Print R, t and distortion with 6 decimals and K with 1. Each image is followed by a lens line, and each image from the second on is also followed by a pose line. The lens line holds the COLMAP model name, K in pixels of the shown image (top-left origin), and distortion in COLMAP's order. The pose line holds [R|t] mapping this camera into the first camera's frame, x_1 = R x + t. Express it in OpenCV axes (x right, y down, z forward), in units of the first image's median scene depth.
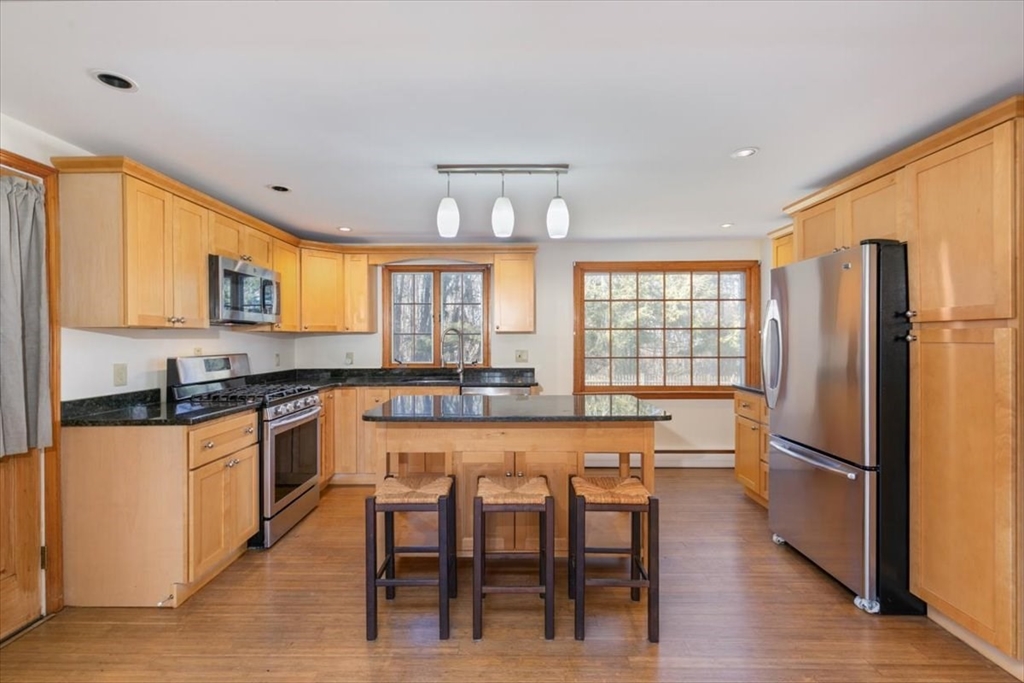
lens RADIAL K [[464.3, 0, 509.2], [0, 464.3, 343.8], [0, 0, 1]] dist [0.016596, -0.000425]
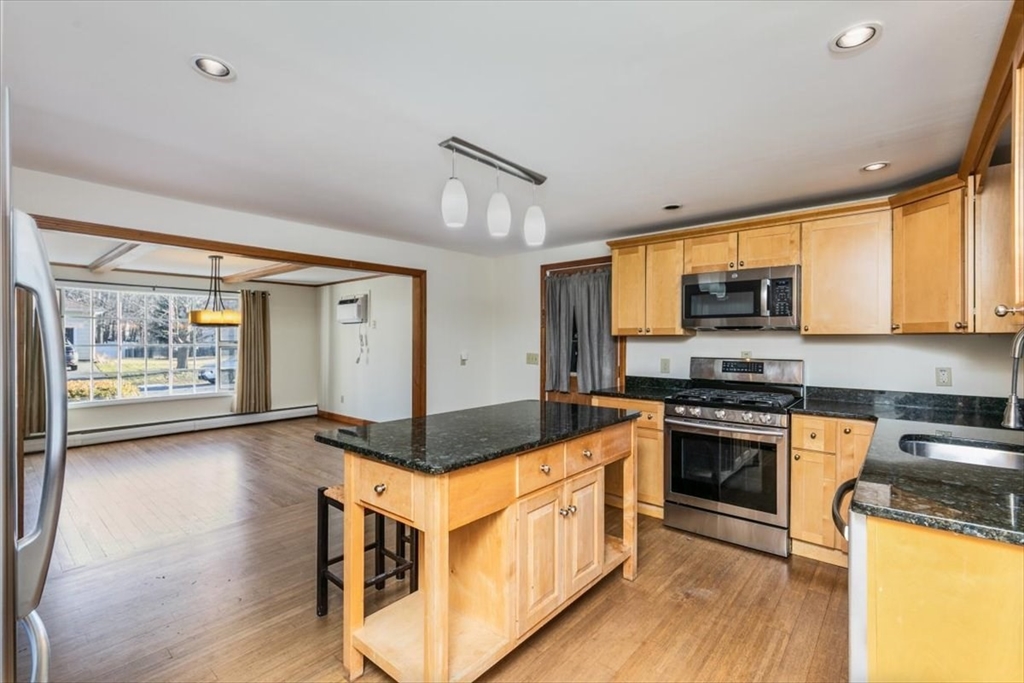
lens RADIAL K [[464.3, 0, 519.4], [0, 464.3, 340.7], [0, 0, 1]] dist [0.016596, -0.000425]
pose [[-0.645385, -0.003520, -0.763849, 0.594697], [-0.012465, 0.999905, 0.005925, -0.017986], [0.763756, 0.013345, -0.645367, 1.479785]]
